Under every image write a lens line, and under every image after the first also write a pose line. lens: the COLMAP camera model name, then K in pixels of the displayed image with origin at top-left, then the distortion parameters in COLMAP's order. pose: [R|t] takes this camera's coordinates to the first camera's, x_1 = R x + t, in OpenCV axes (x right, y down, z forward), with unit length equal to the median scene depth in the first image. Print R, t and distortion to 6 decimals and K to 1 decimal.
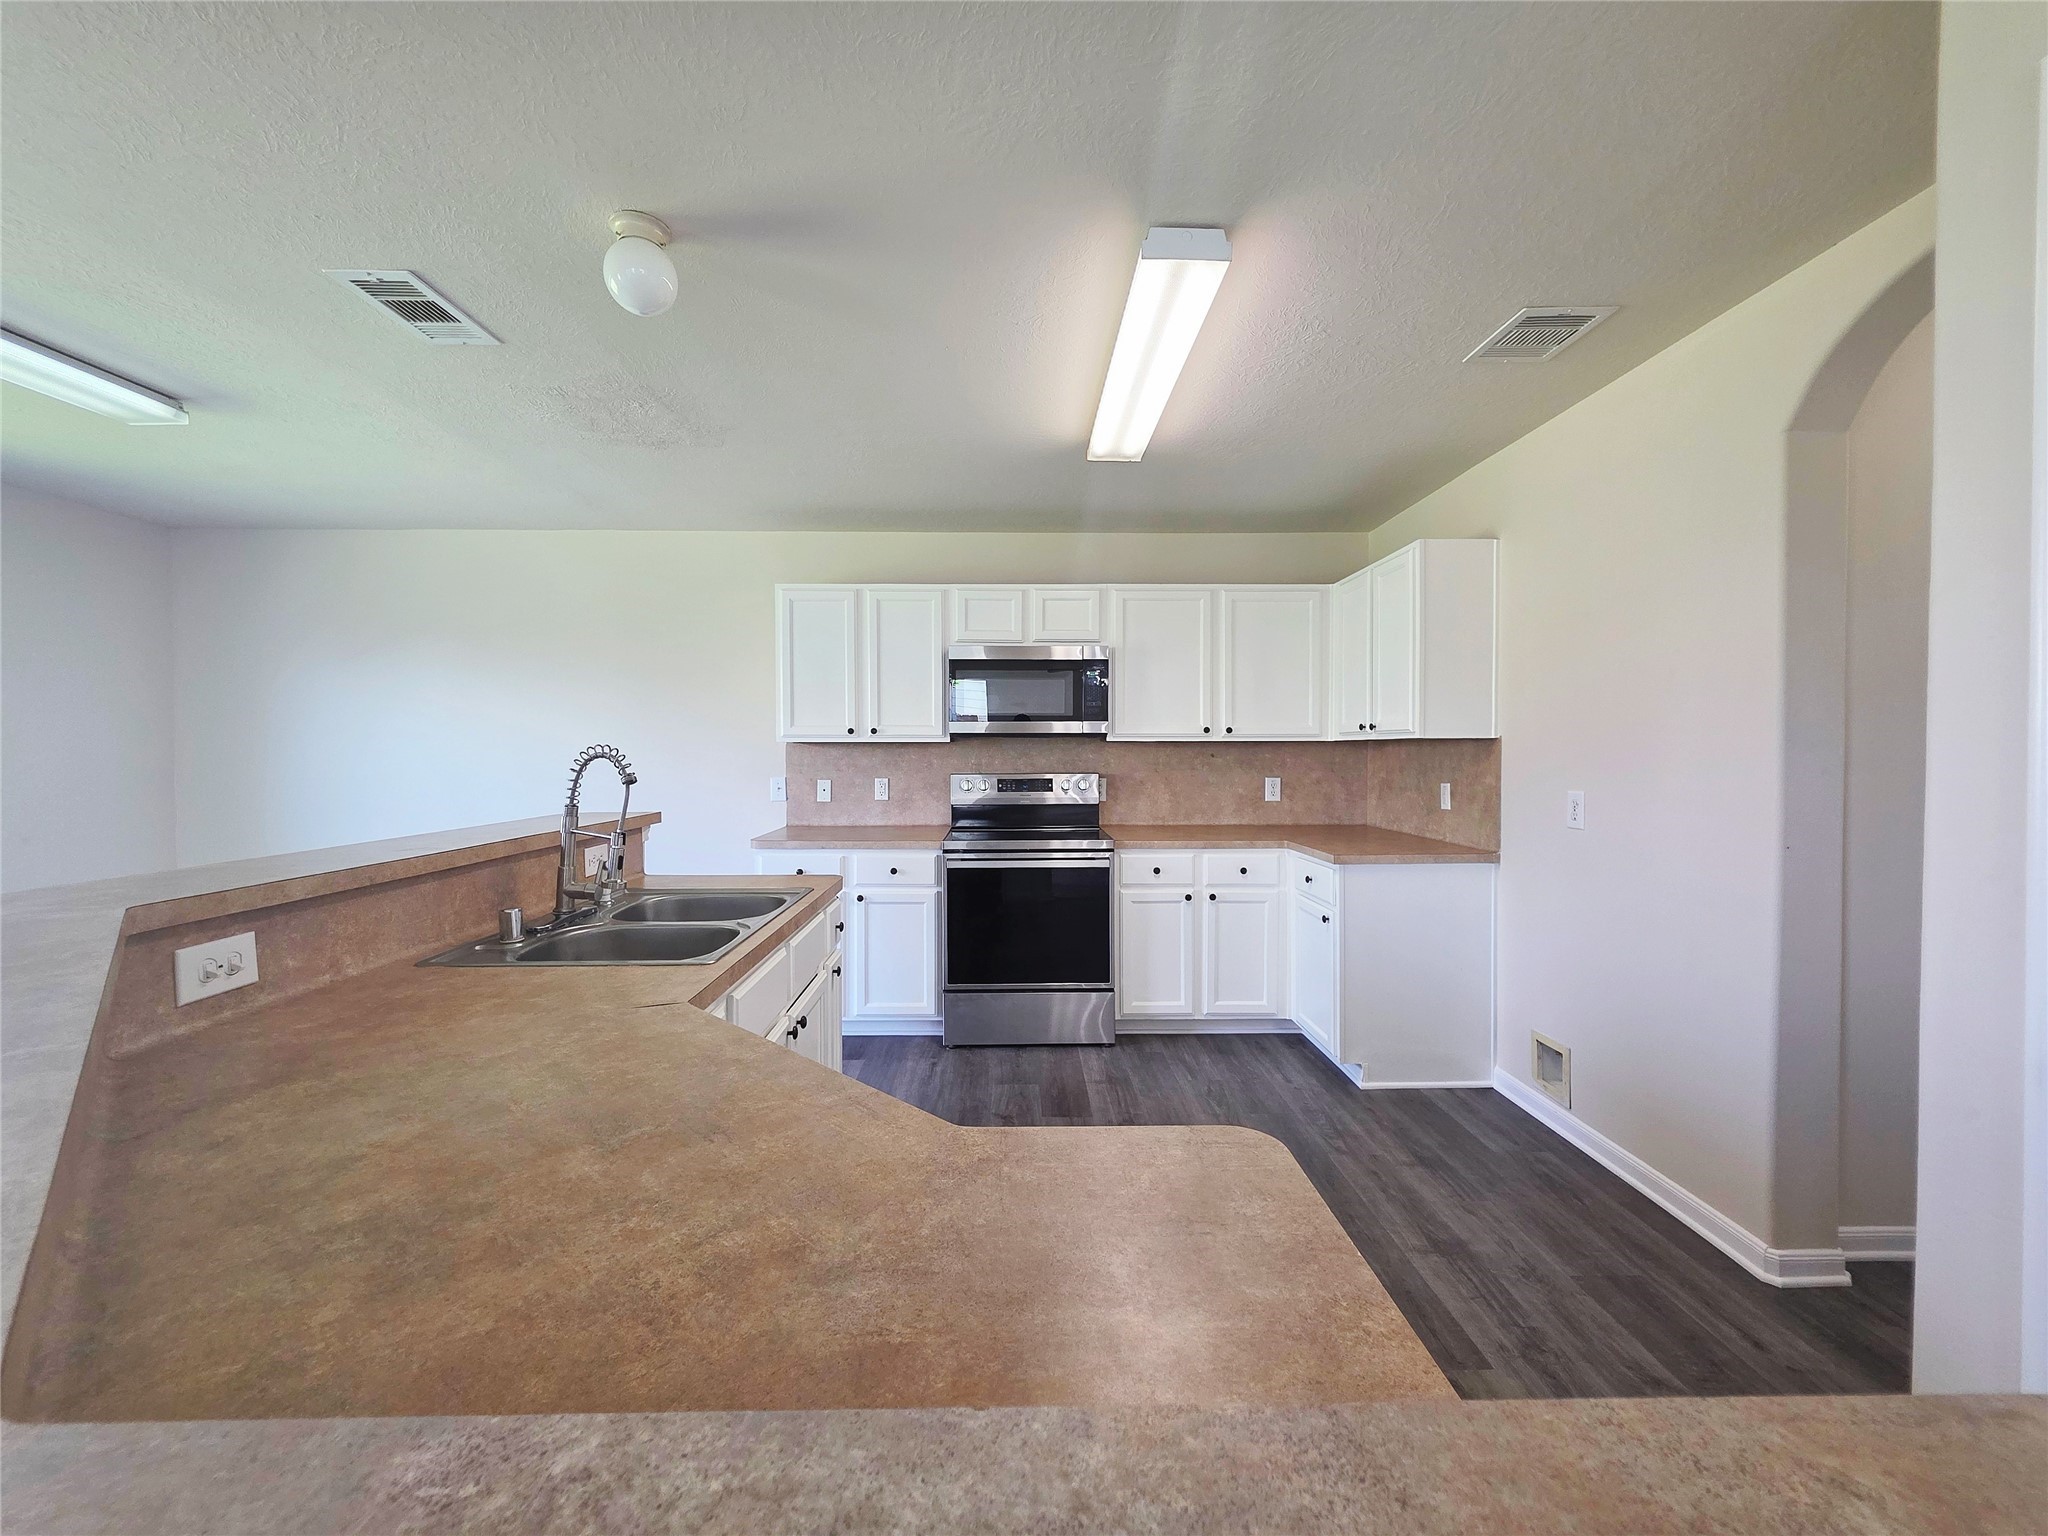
lens RADIAL K [[823.1, 0, 1010.3], [0, 823.1, 760.6], [0, 0, 1]] dist [-0.002712, -0.000547]
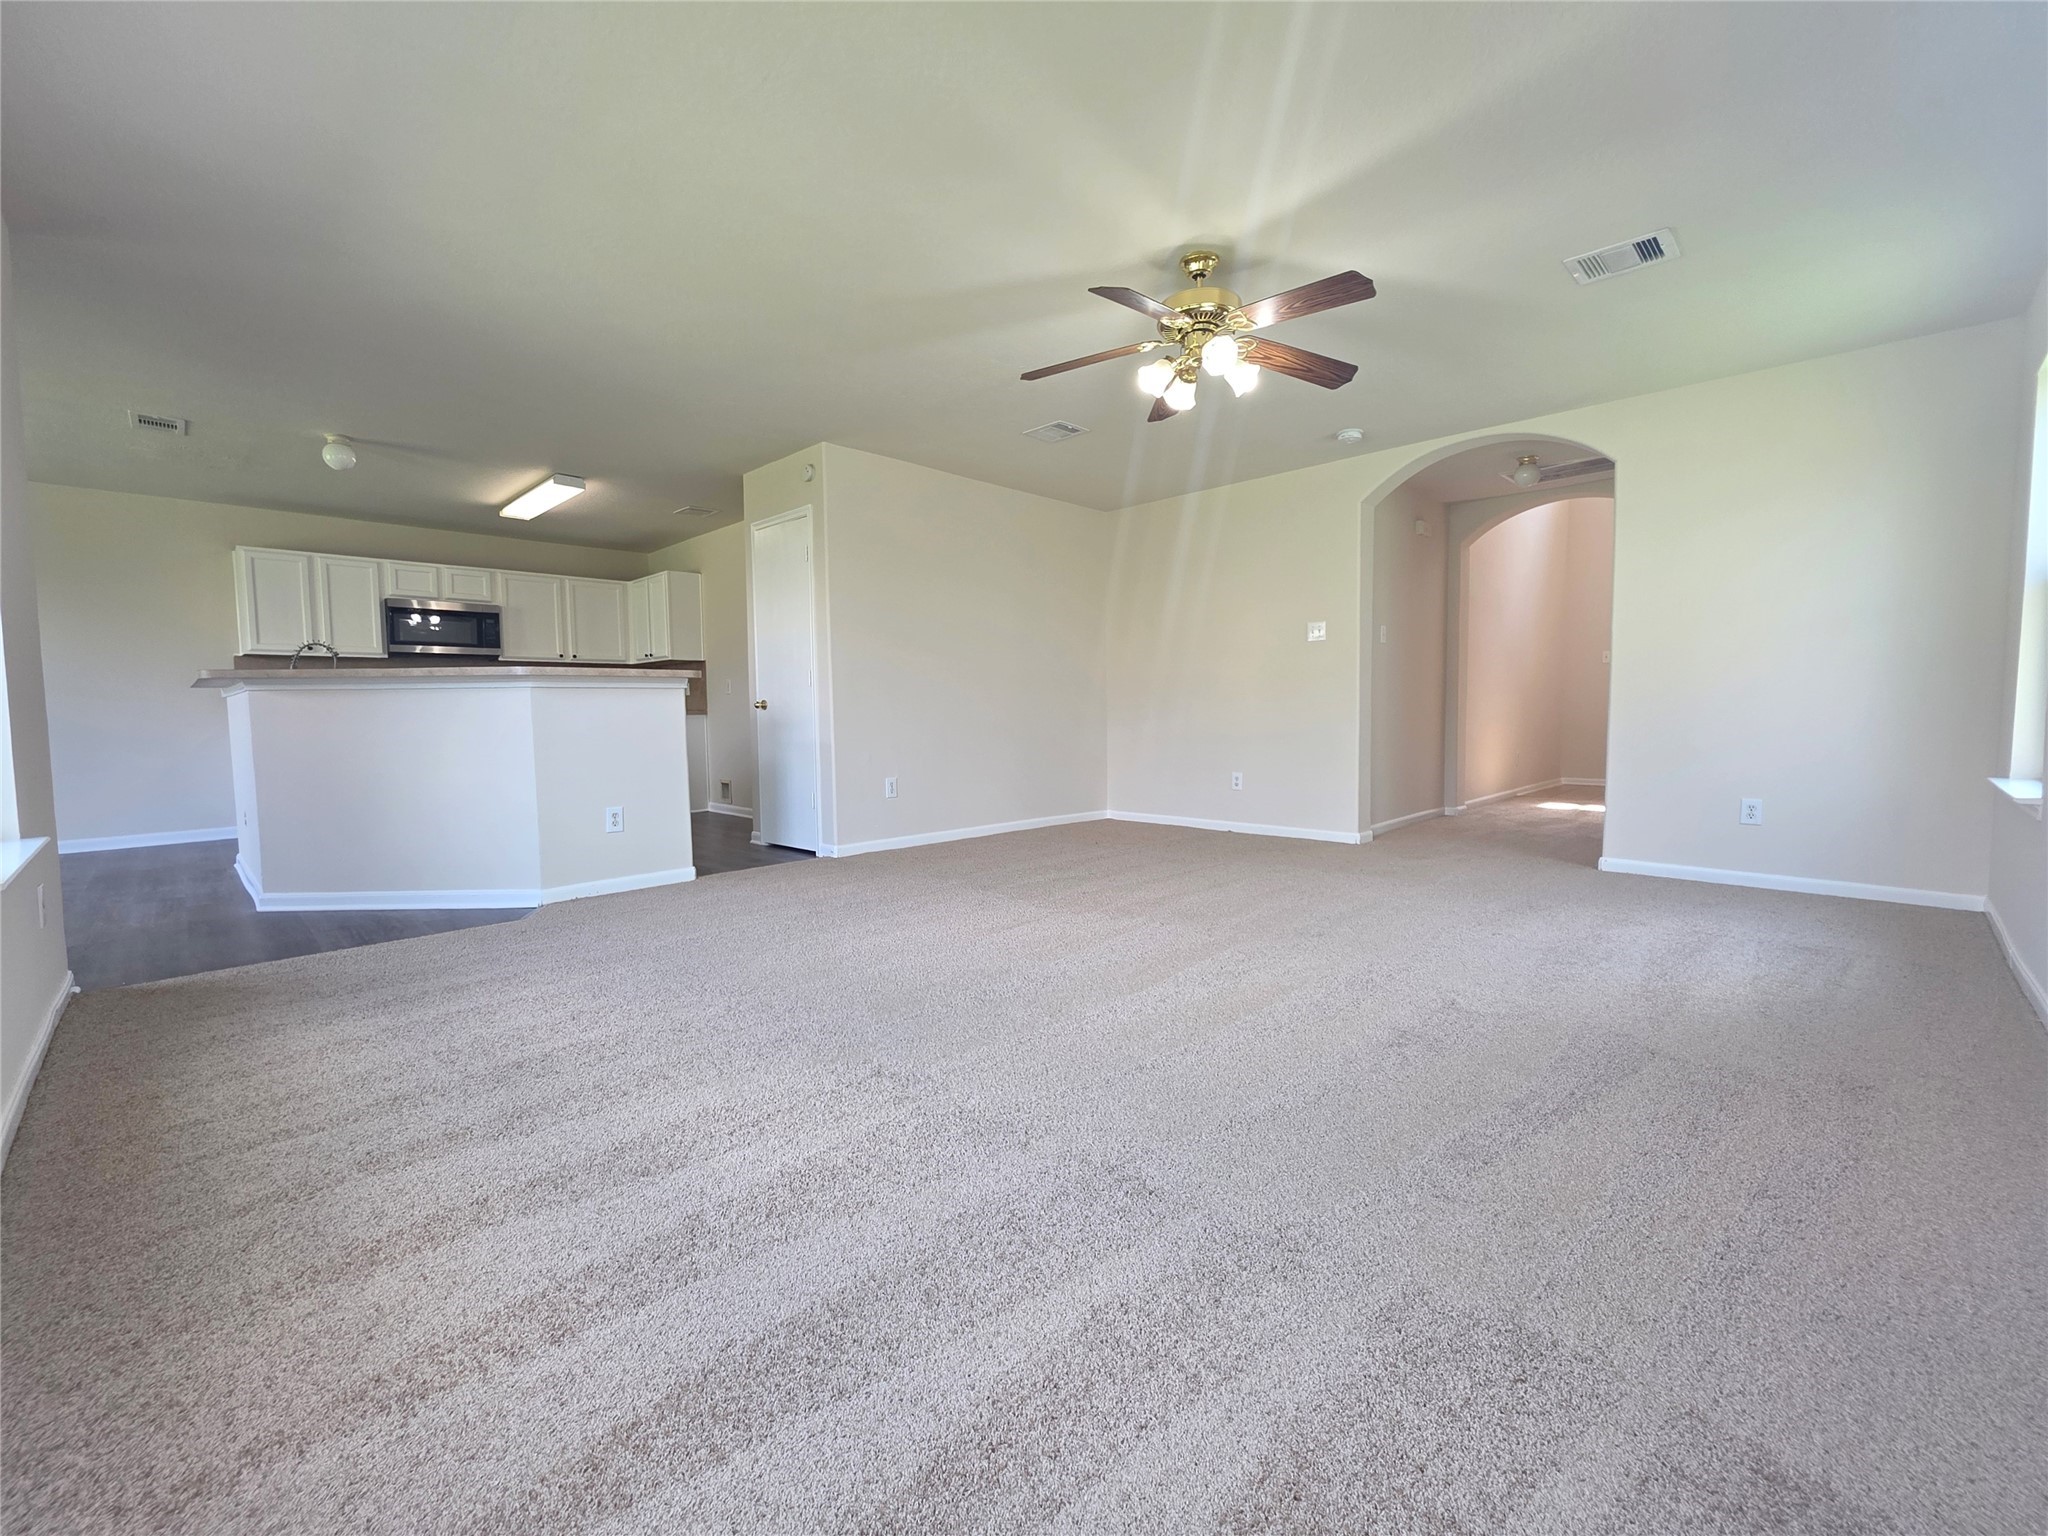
lens RADIAL K [[823.1, 0, 1012.4], [0, 823.1, 768.5], [0, 0, 1]] dist [-0.002712, -0.000547]
pose [[0.713437, -0.059189, 0.698215, -0.413168], [0.024367, 0.997919, 0.059698, 0.156717], [-0.700295, -0.025577, 0.713395, -1.240324]]
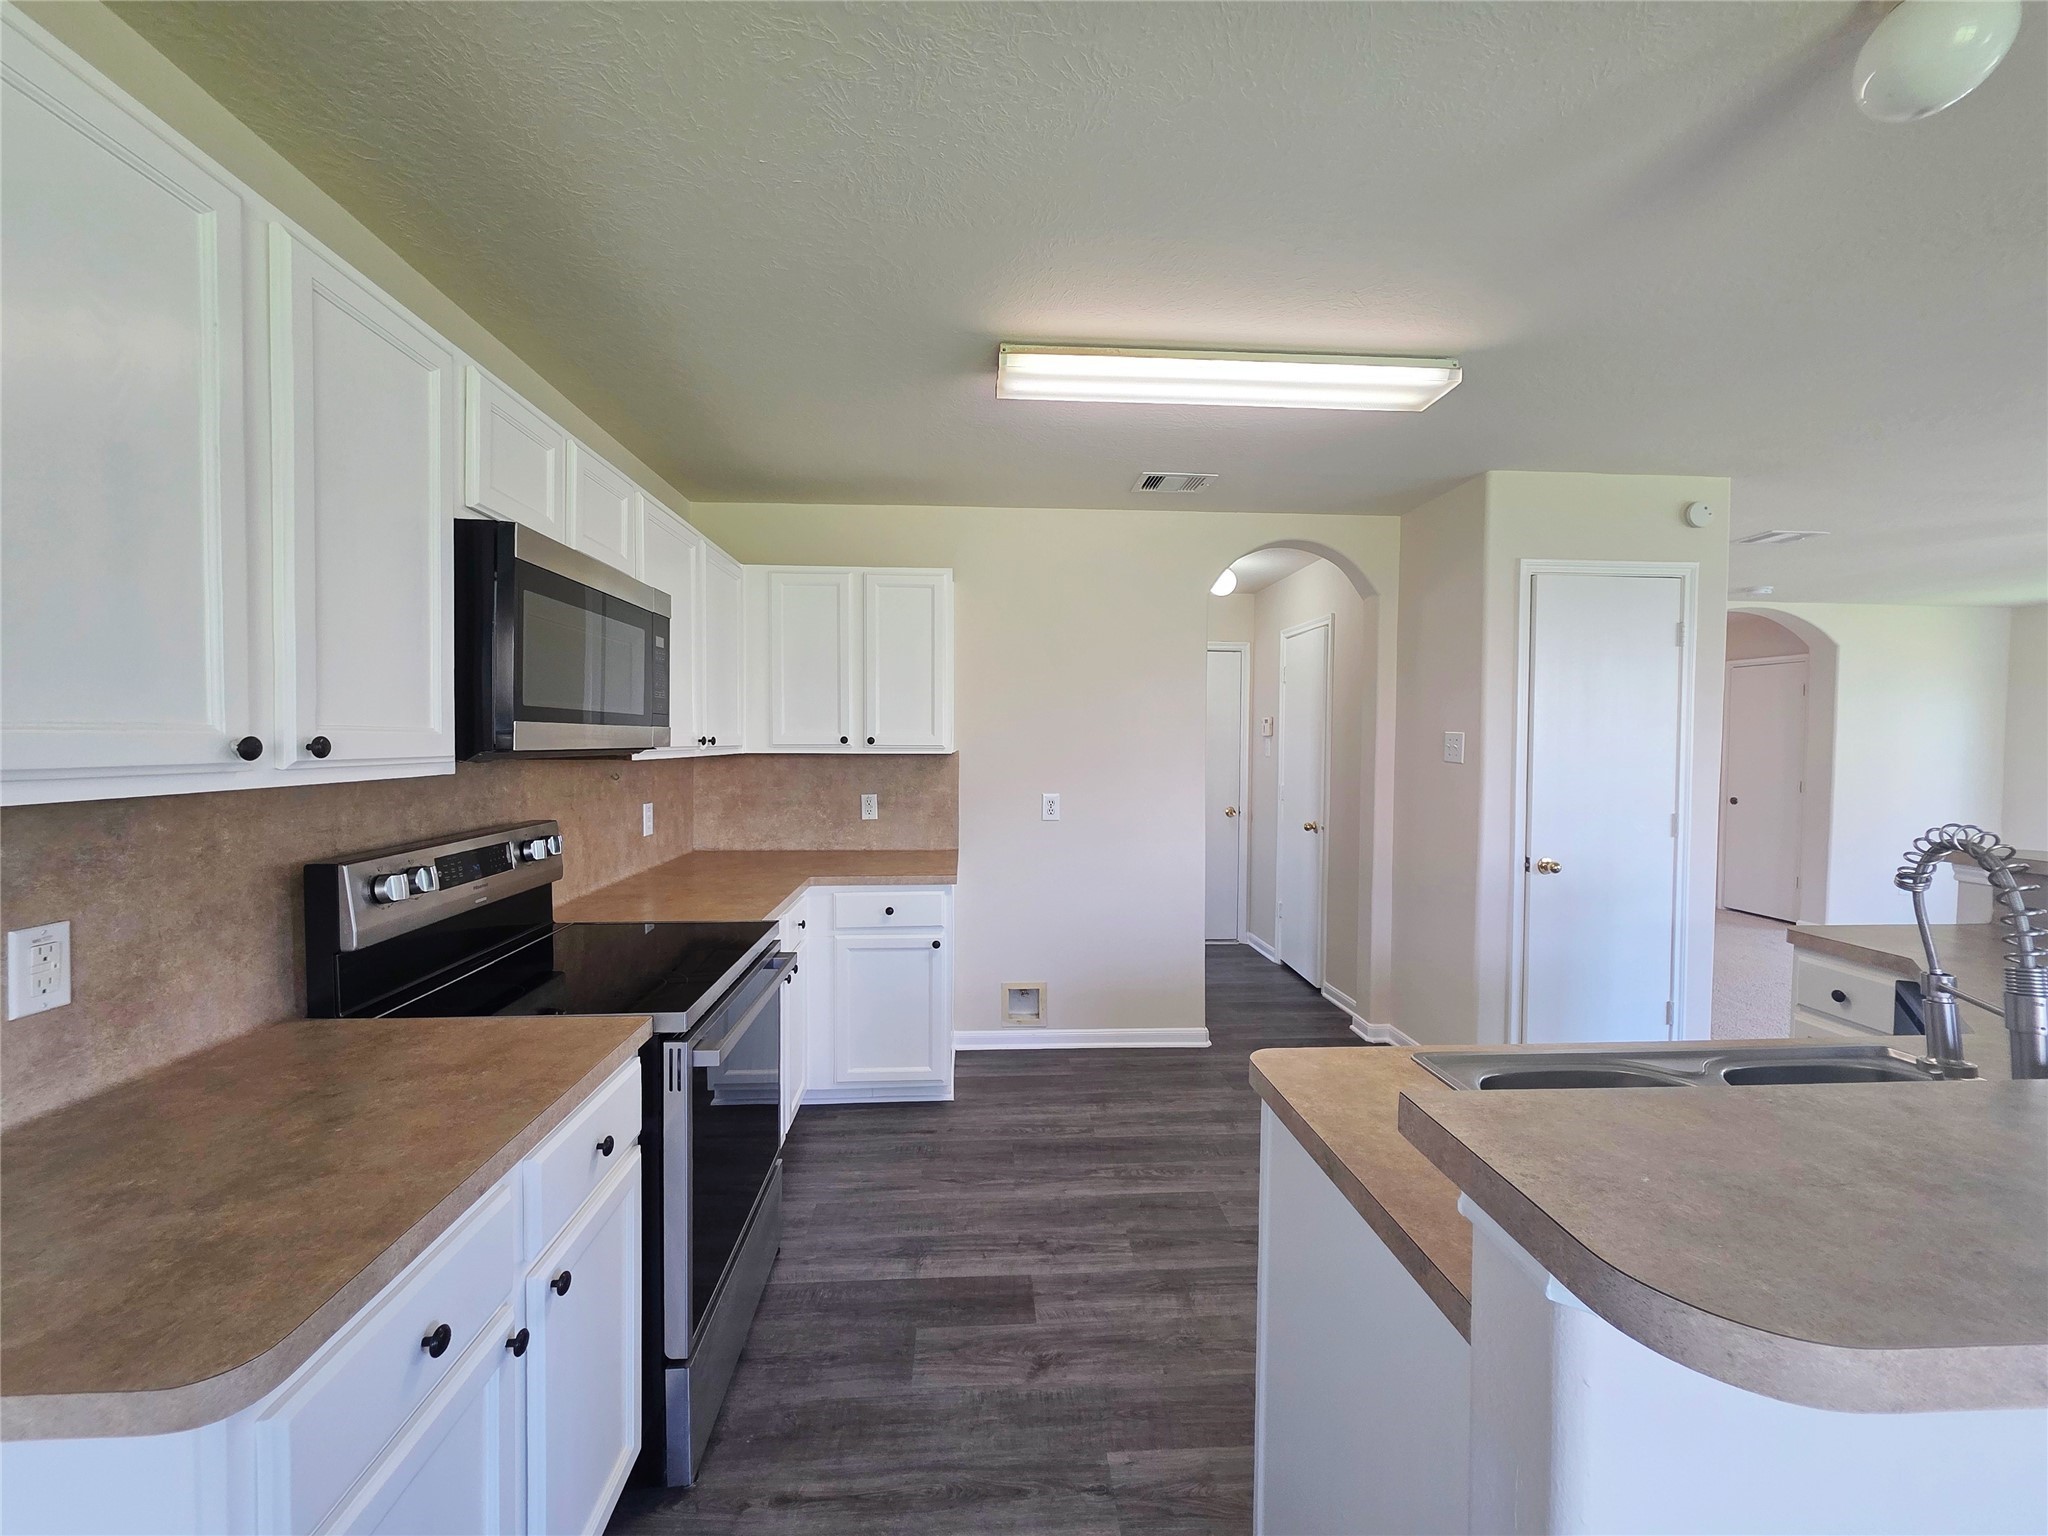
lens RADIAL K [[823.1, 0, 1019.0], [0, 823.1, 757.1], [0, 0, 1]] dist [-0.002712, -0.000547]
pose [[-0.058973, -0.021219, 0.998034, -0.566797], [0.009766, 0.999714, 0.021832, -0.044579], [-0.998212, 0.011034, -0.058749, 0.945762]]
